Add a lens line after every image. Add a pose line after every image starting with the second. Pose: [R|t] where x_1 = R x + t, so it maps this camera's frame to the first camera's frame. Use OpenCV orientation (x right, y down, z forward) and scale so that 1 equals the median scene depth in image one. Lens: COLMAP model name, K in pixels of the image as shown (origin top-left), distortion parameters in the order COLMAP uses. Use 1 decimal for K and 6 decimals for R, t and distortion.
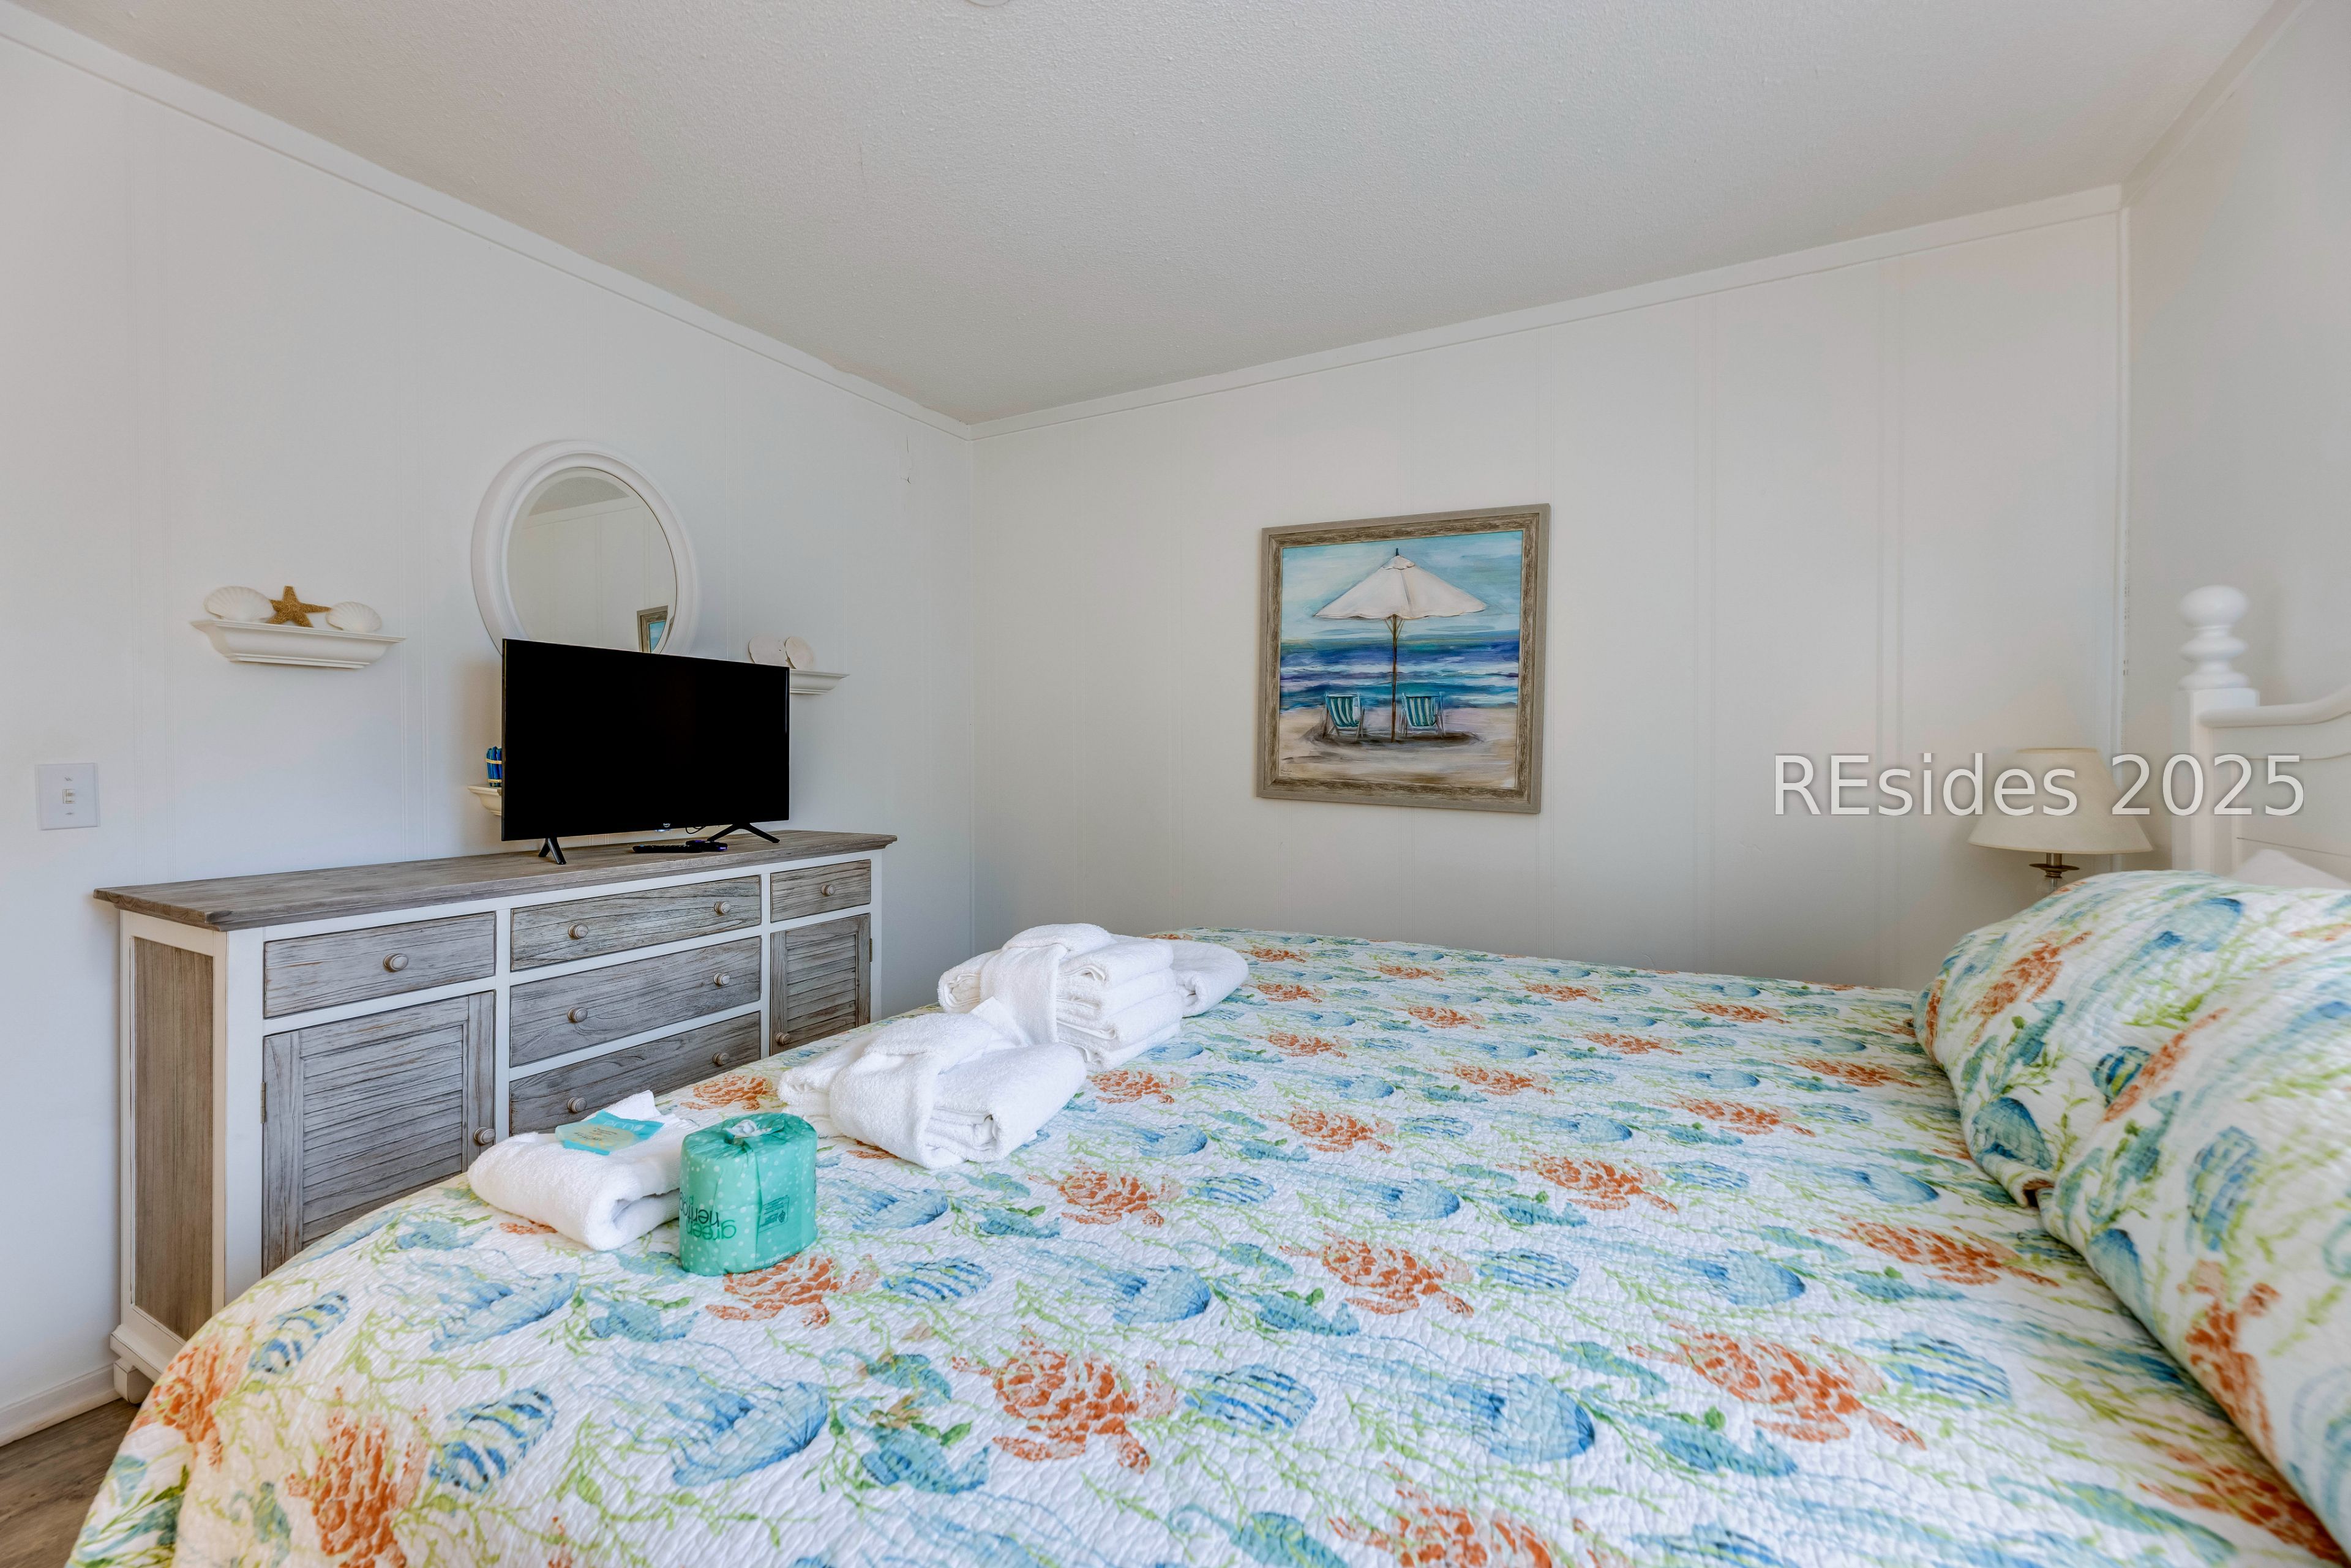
lens RADIAL K [[970.3, 0, 1173.7], [0, 970.3, 768.6], [0, 0, 1]] dist [0.000294, -0.001153]
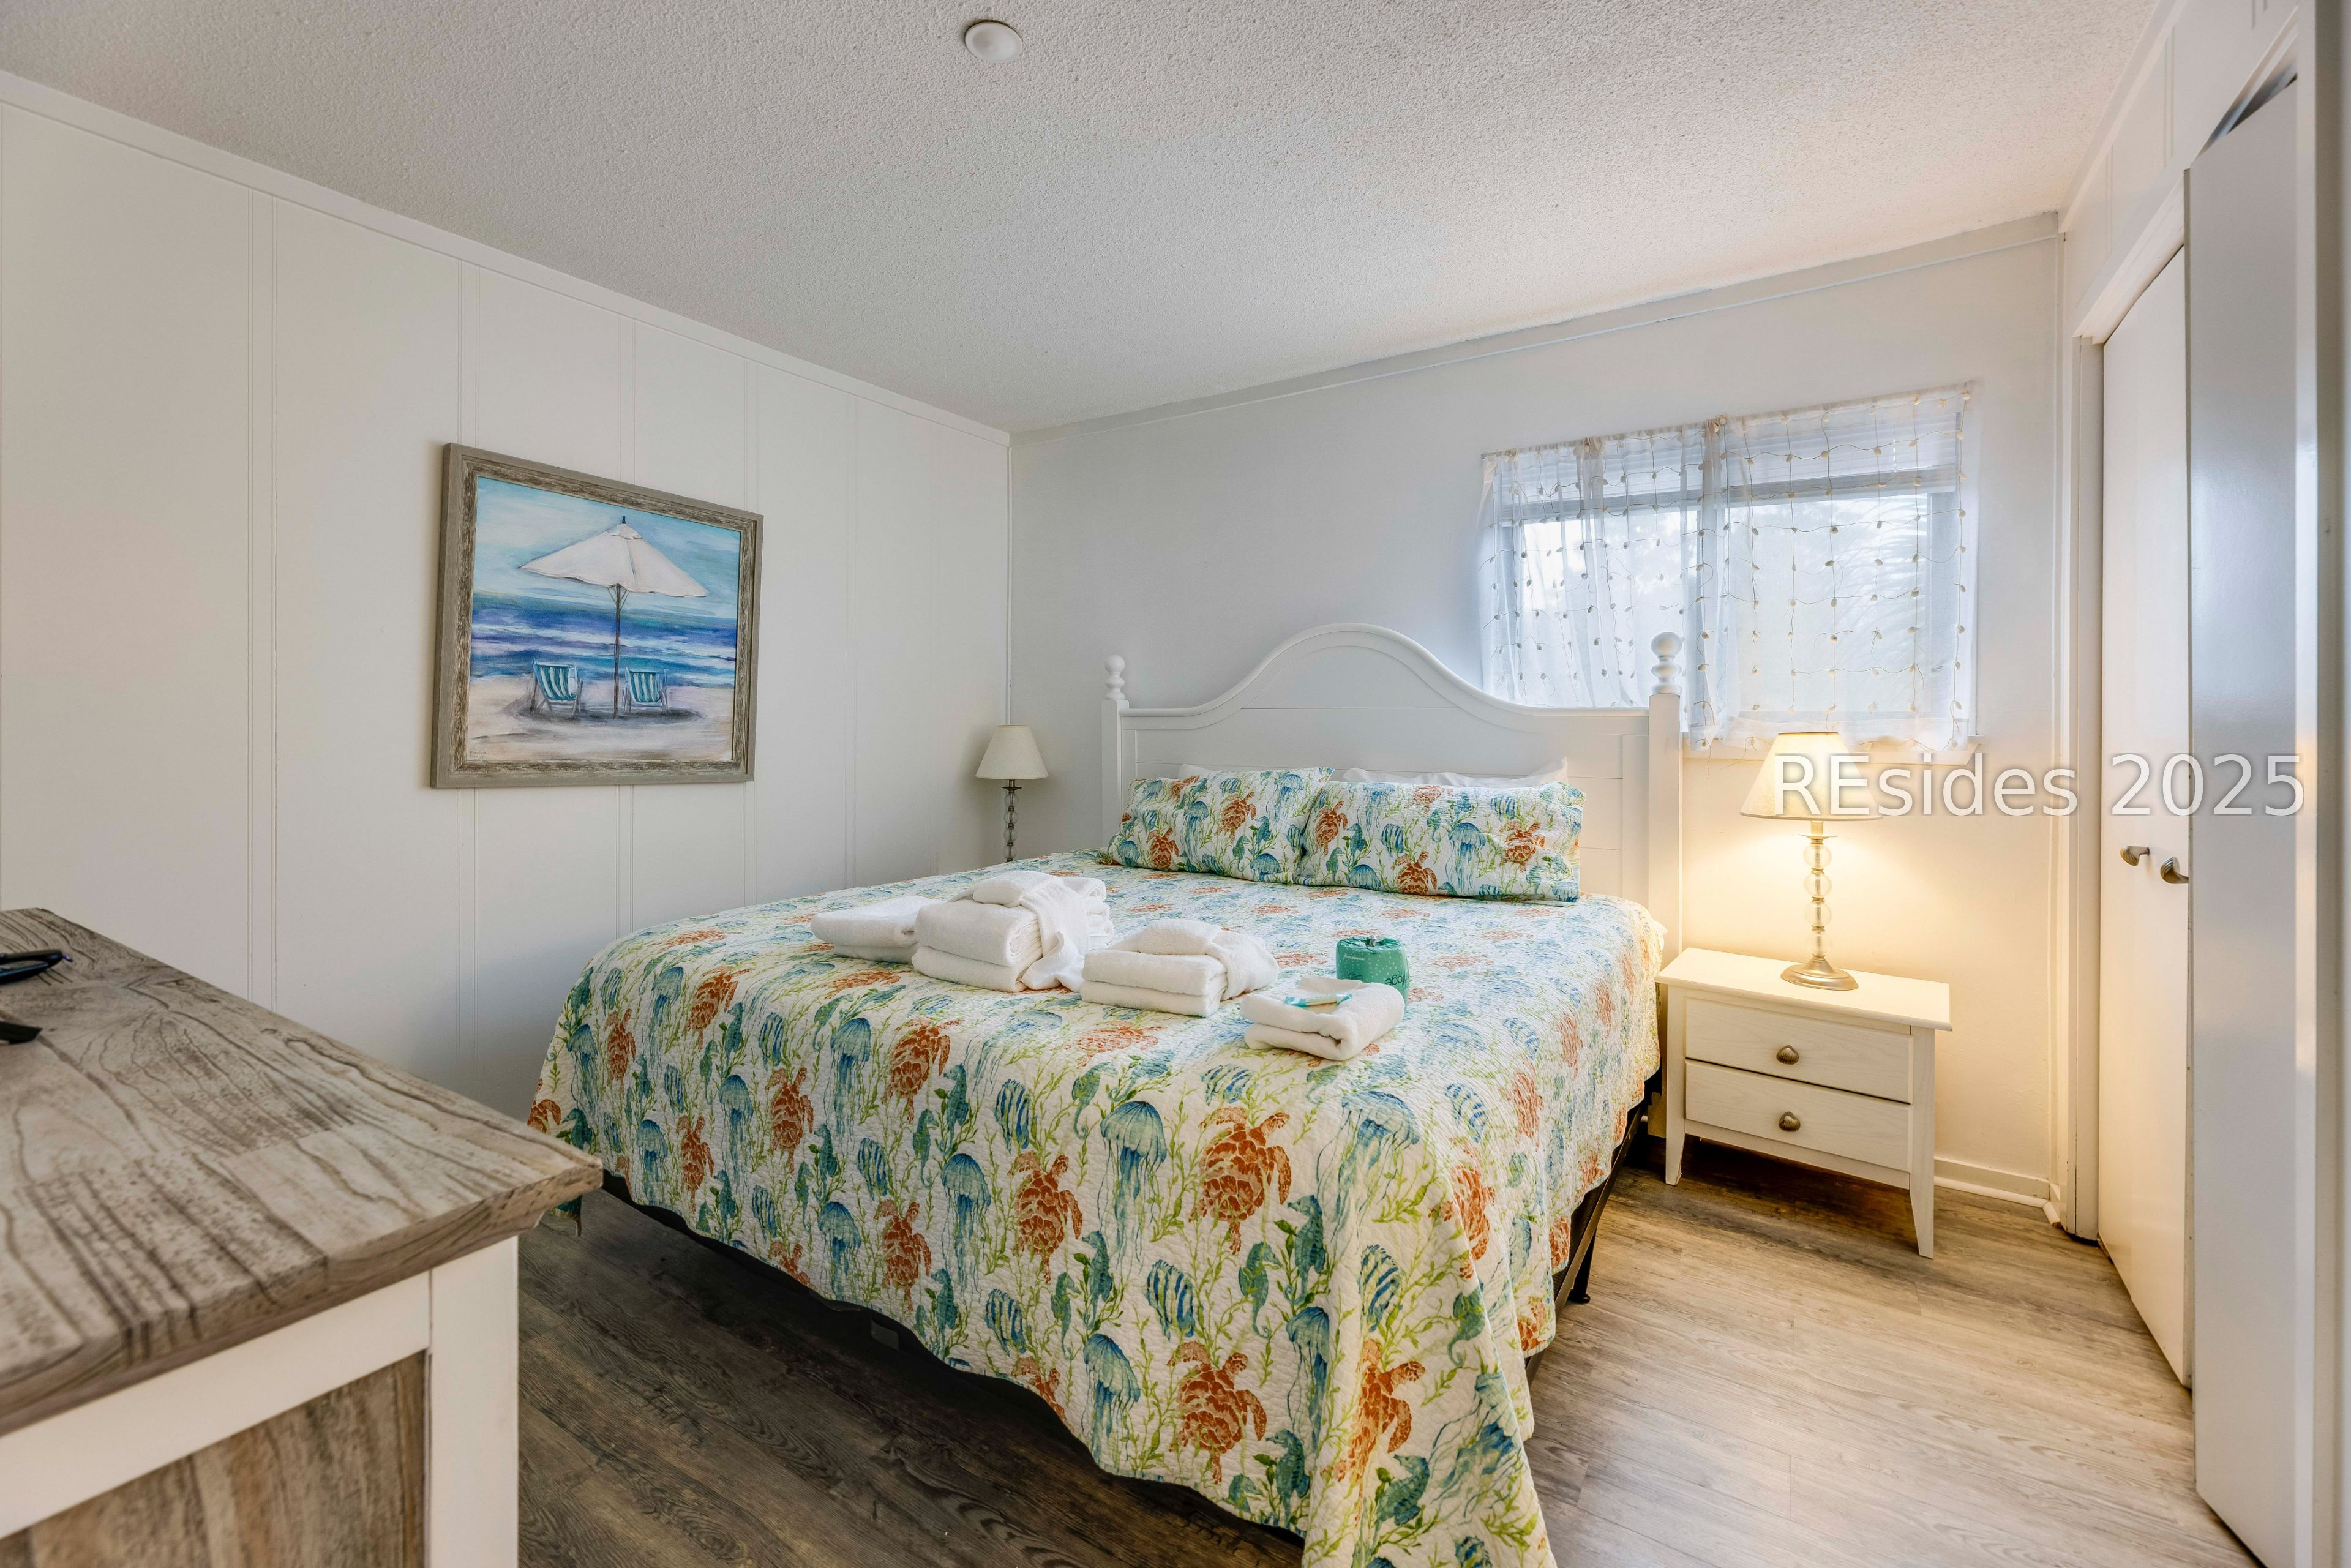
lens RADIAL K [[970.3, 0, 1151.8], [0, 970.3, 722.7], [0, 0, 1]] dist [0.000294, -0.001153]
pose [[0.101308, -0.001156, 0.994854, -0.664845], [0.015162, 0.999885, -0.000382, -0.014408], [-0.994740, 0.015123, 0.101314, 0.382941]]
